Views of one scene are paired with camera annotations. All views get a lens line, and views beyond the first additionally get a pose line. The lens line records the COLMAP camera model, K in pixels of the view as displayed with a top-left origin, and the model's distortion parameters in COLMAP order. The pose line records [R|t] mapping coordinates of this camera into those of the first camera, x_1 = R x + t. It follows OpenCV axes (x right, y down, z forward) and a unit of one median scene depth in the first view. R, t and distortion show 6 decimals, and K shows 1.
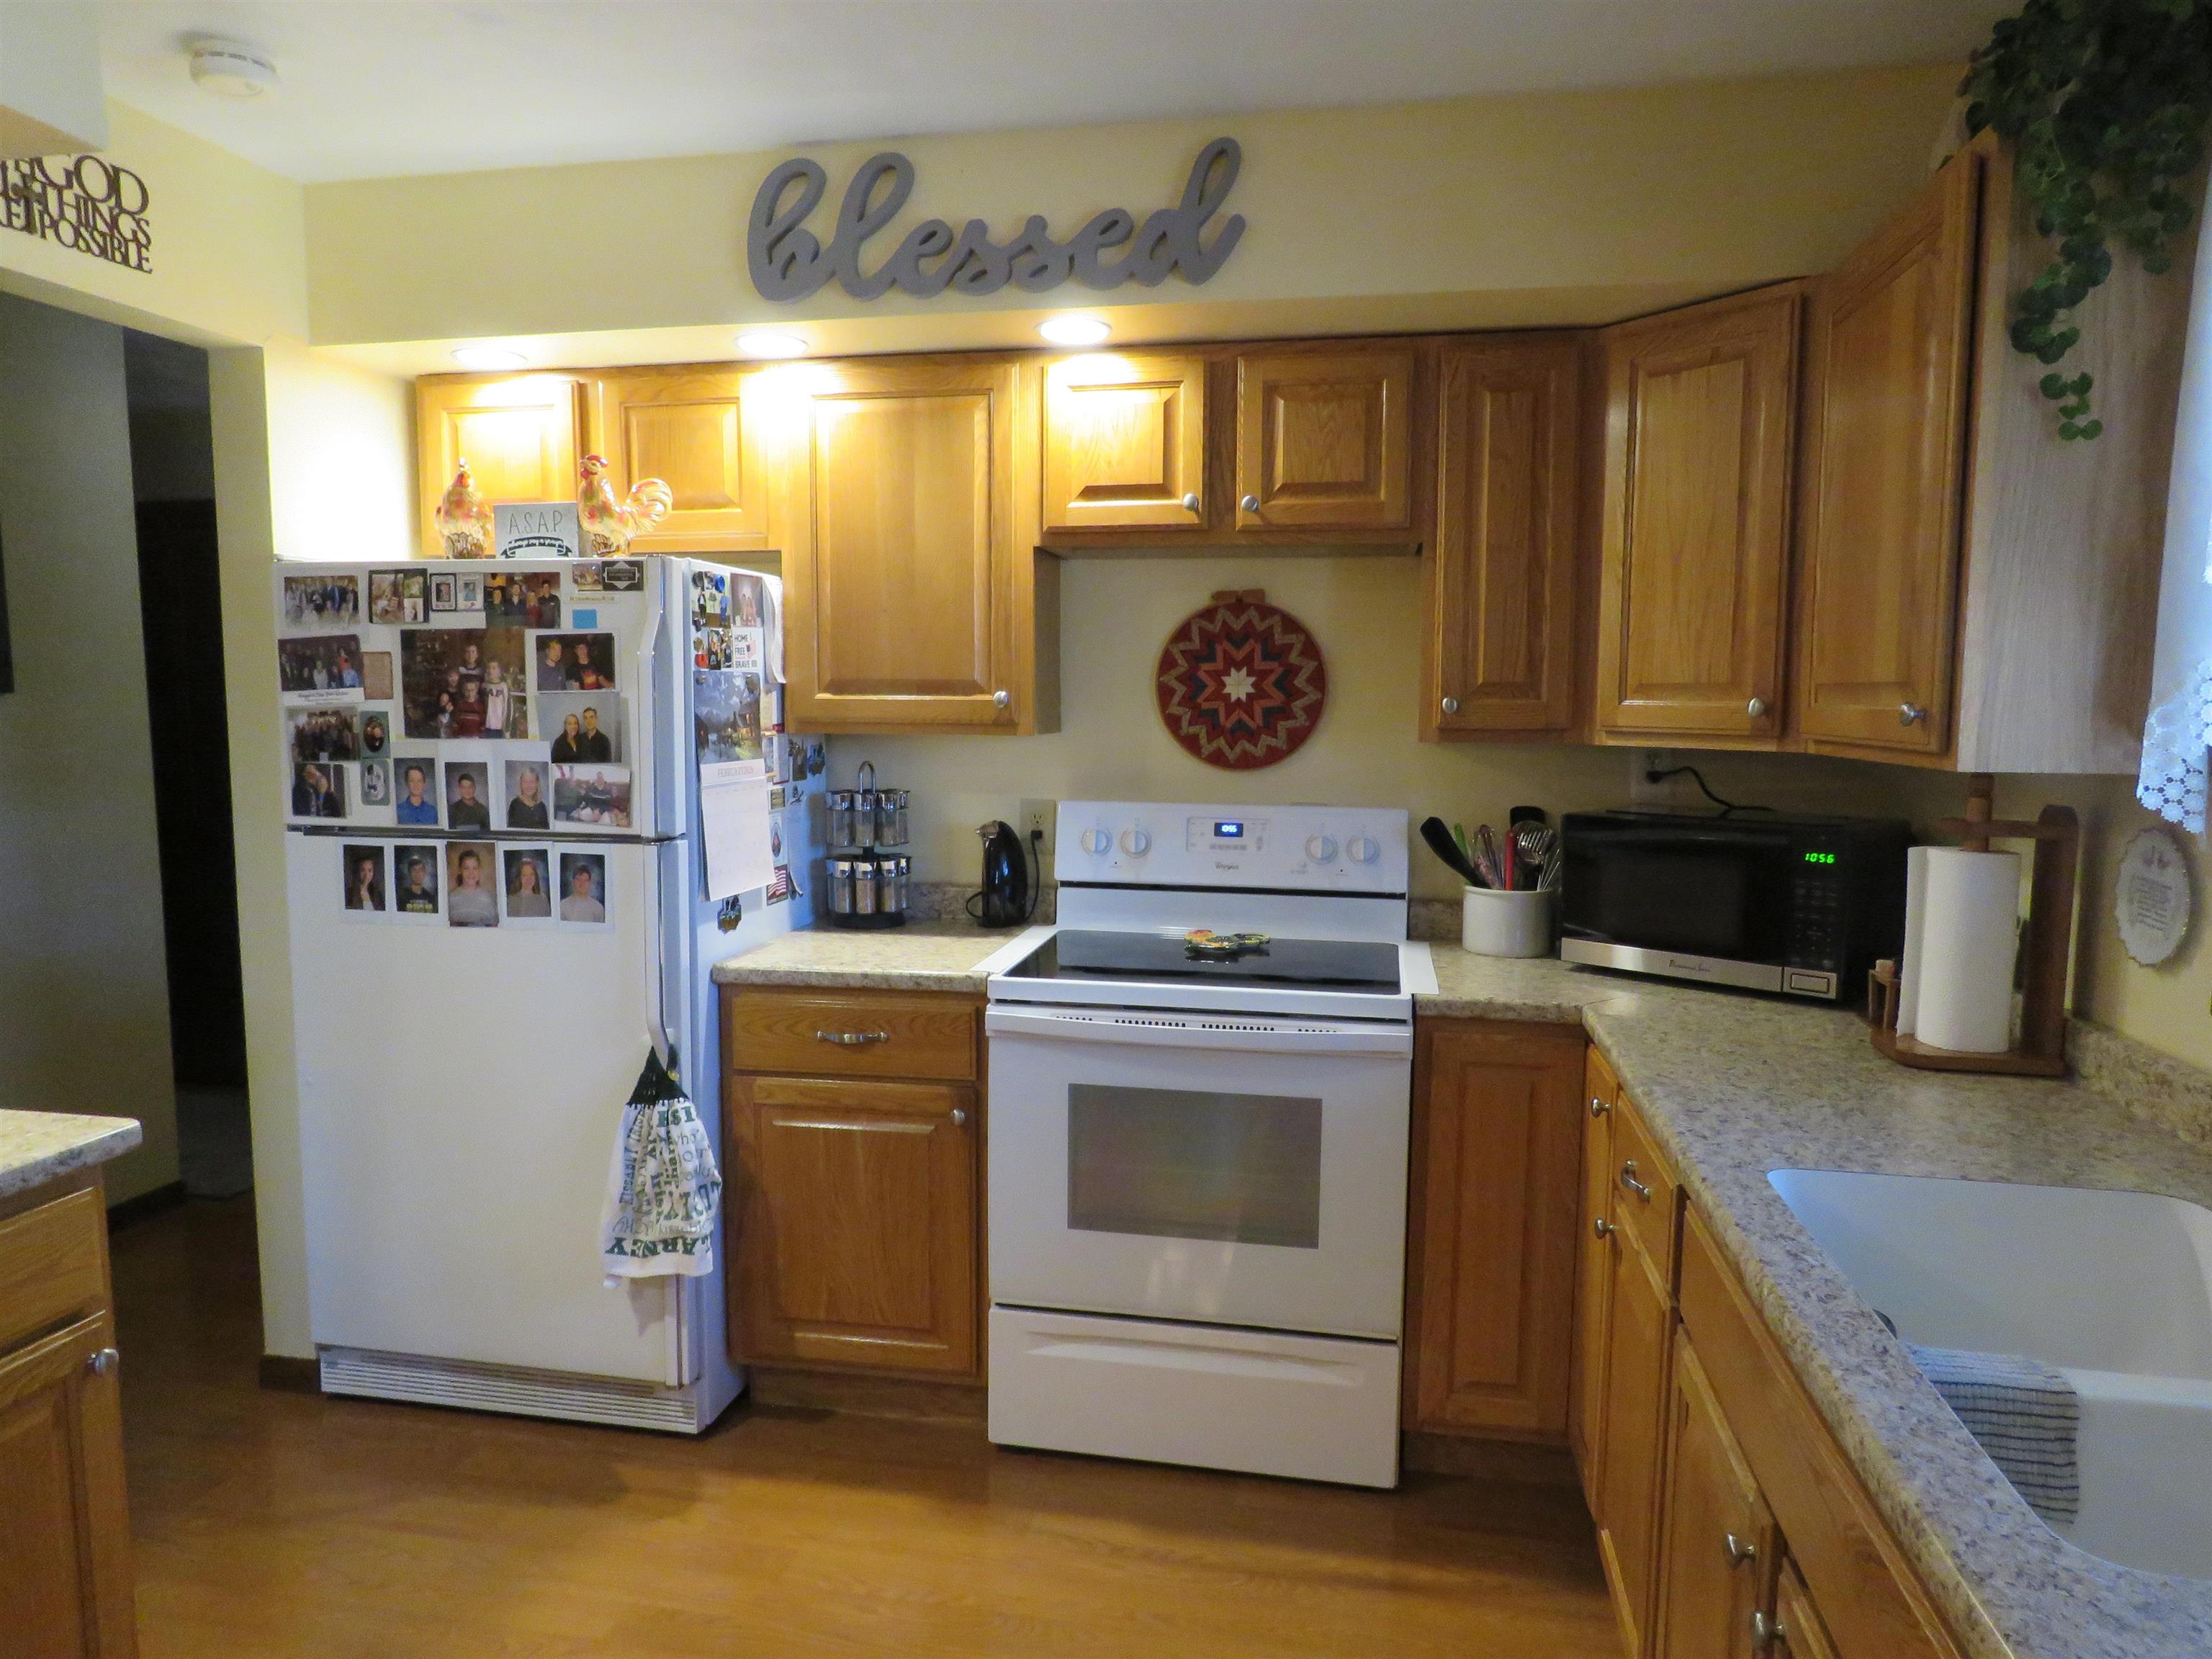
lens RADIAL K [[1414.5, 0, 1106.0], [0, 1414.5, 829.5], [0, 0, 1]] dist [-0.001648, 0.003777]
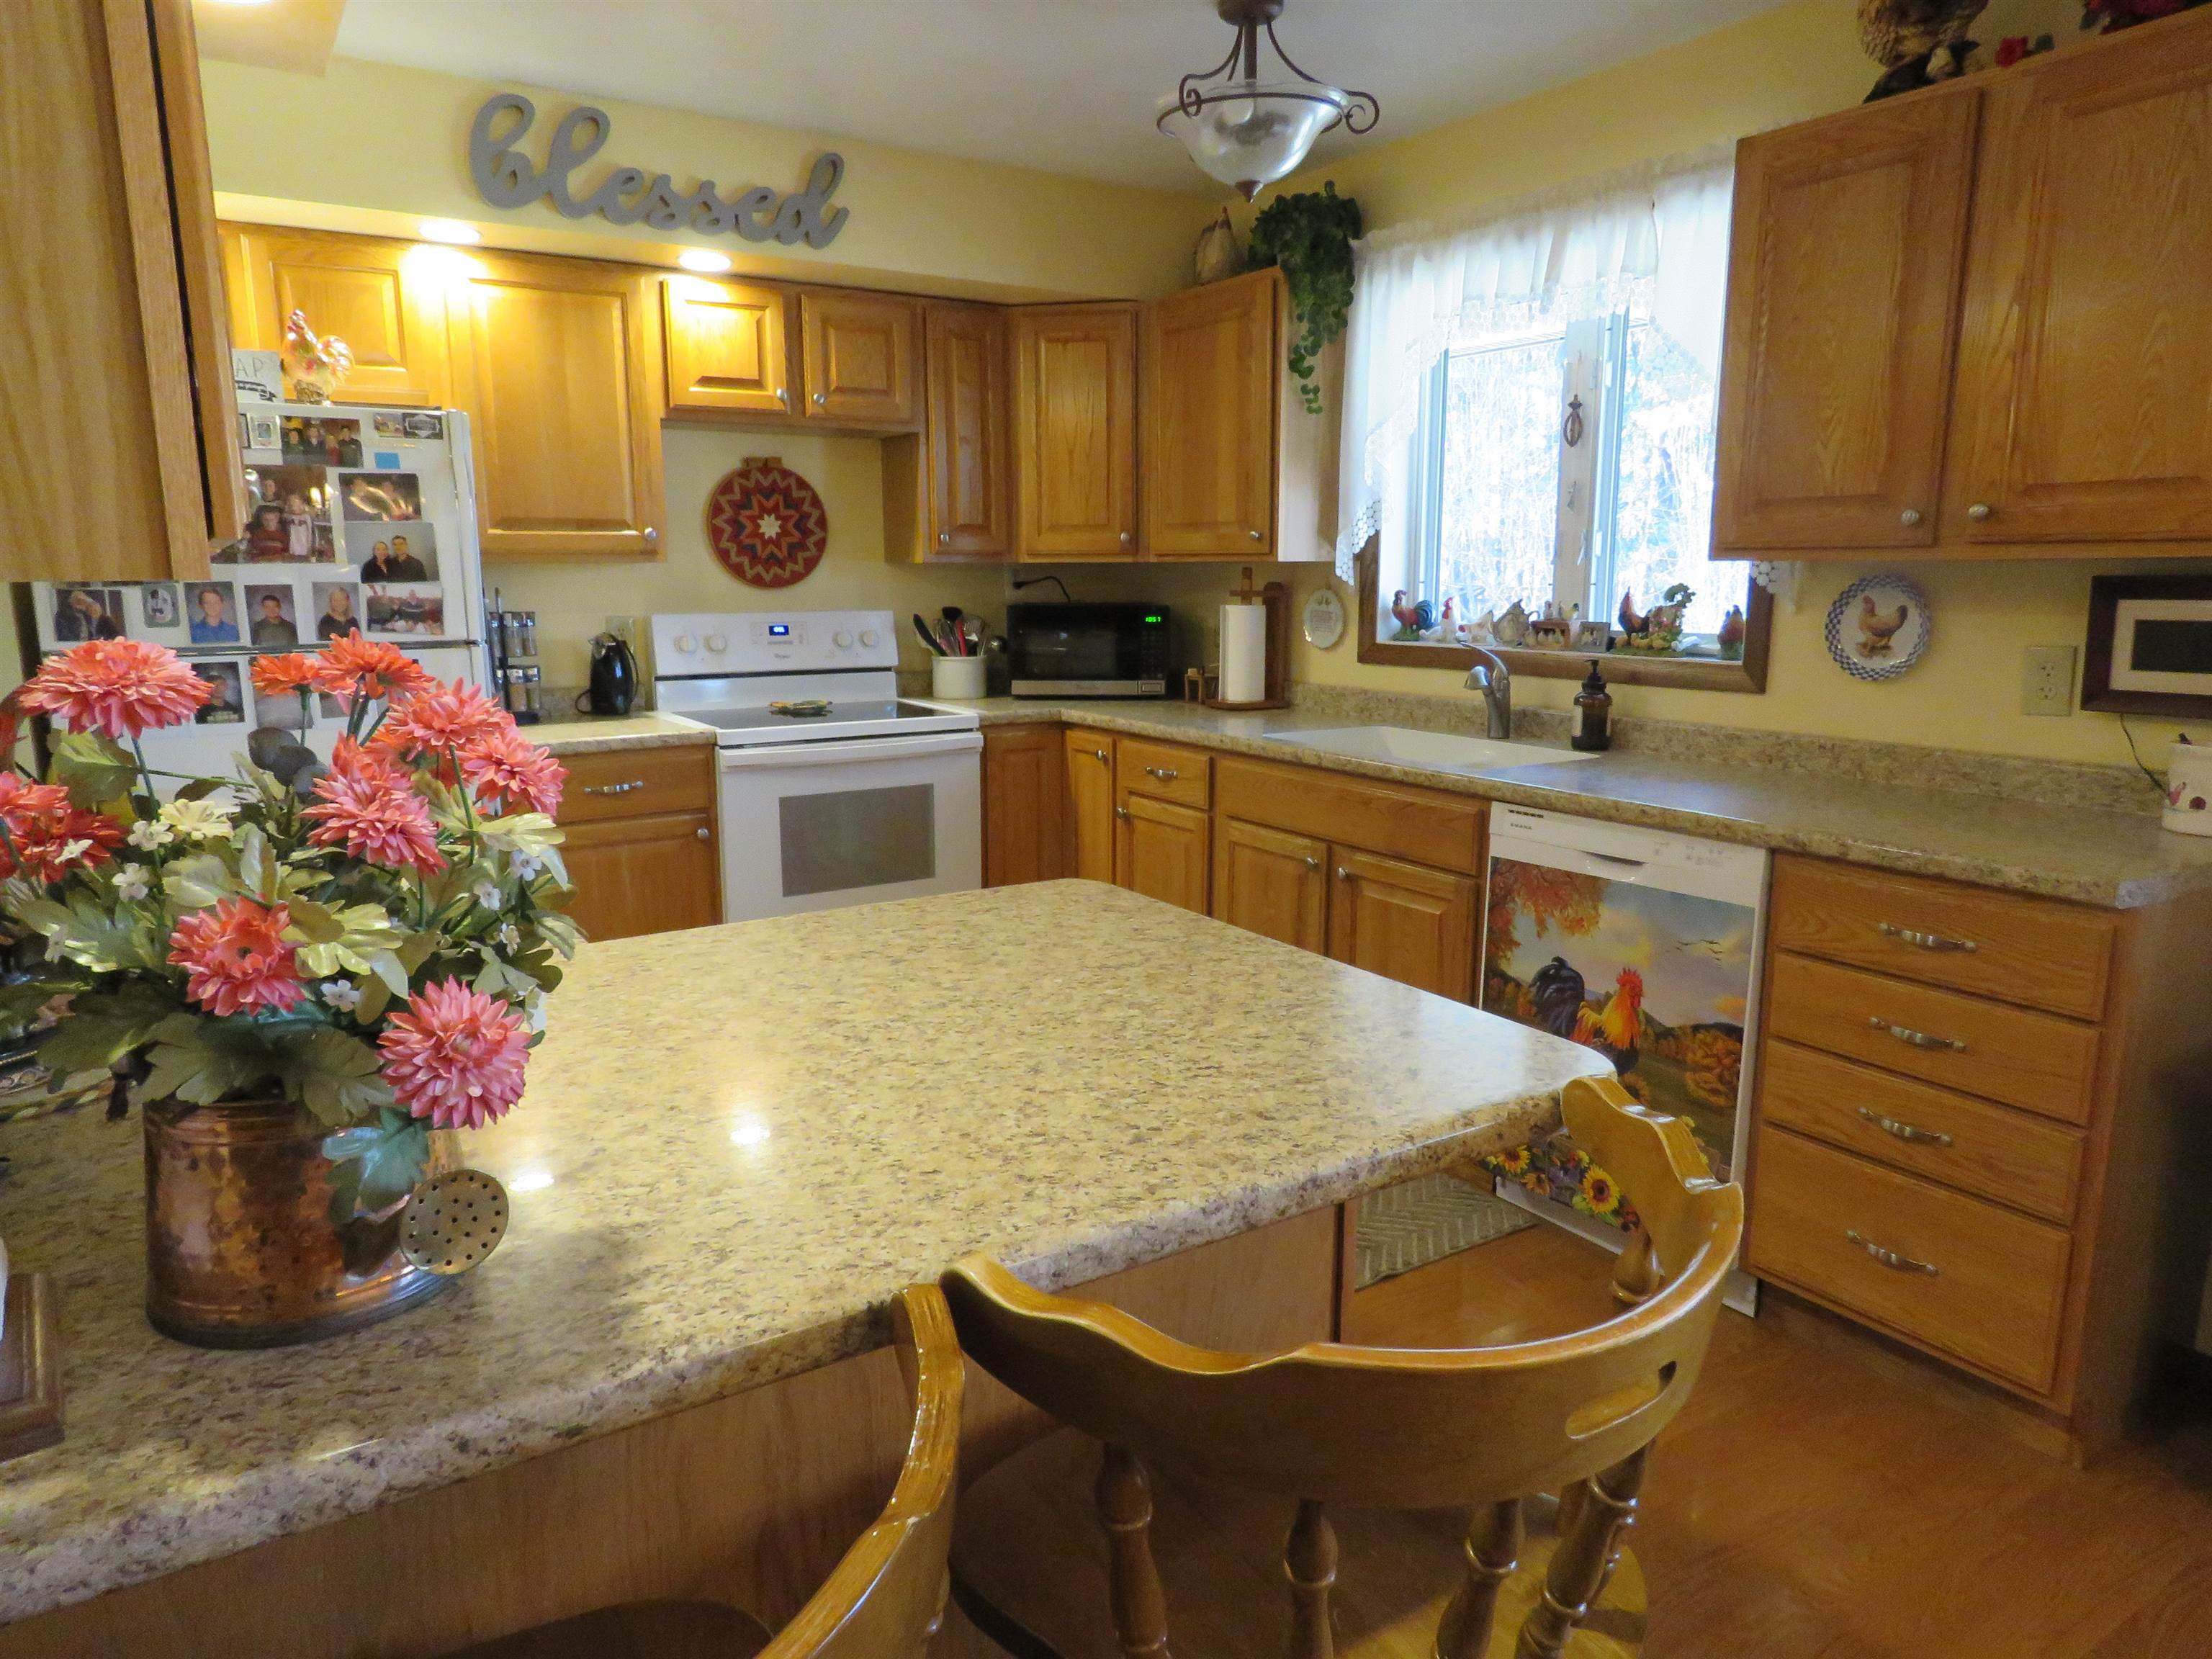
lens RADIAL K [[1403.0, 0, 1106.0], [0, 1403.0, 829.5], [0, 0, 1]] dist [-0.004860, -0.000827]
pose [[0.722582, -0.135281, 0.677919, -0.747040], [0.073495, 0.990140, 0.119249, 0.061805], [-0.687368, -0.036344, 0.725400, -0.282159]]
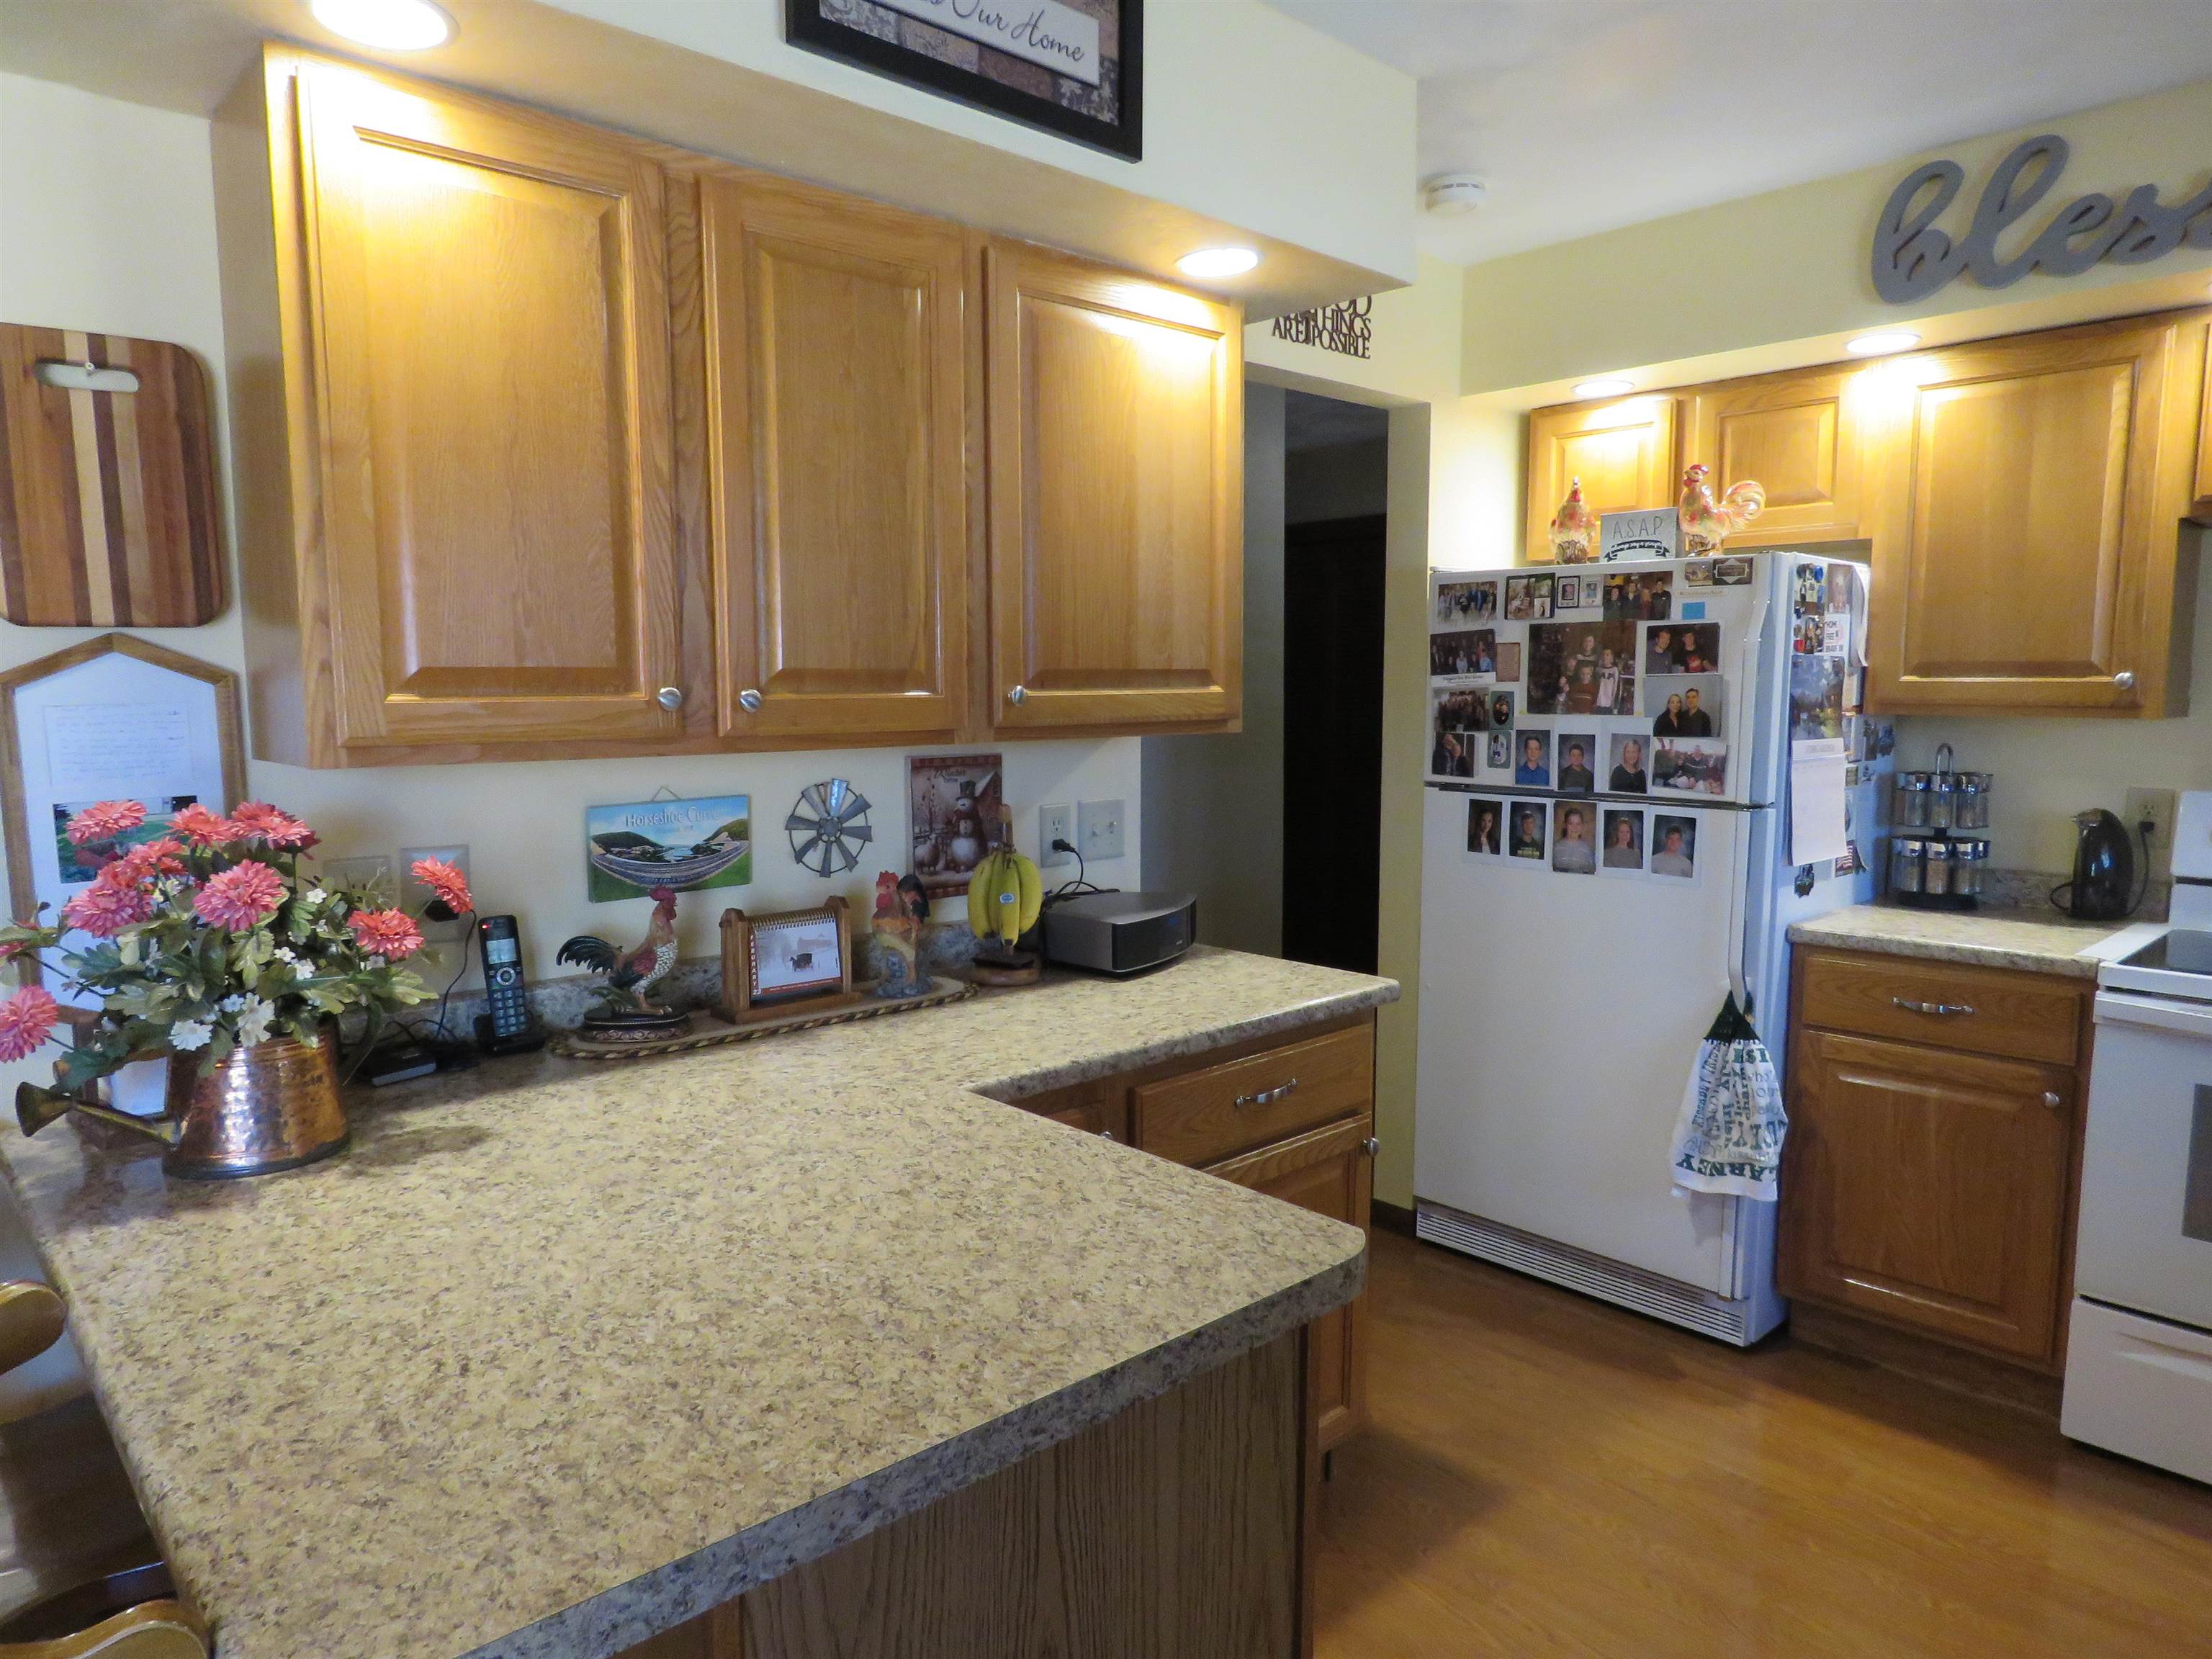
lens RADIAL K [[1426.8, 0, 1106.0], [0, 1426.8, 829.5], [0, 0, 1]] dist [-0.001463, 0.006633]
pose [[0.811027, 0.058290, -0.582097, -0.069409], [-0.053862, 0.998237, 0.024916, 0.023543], [0.582523, 0.011145, 0.812738, -0.204380]]
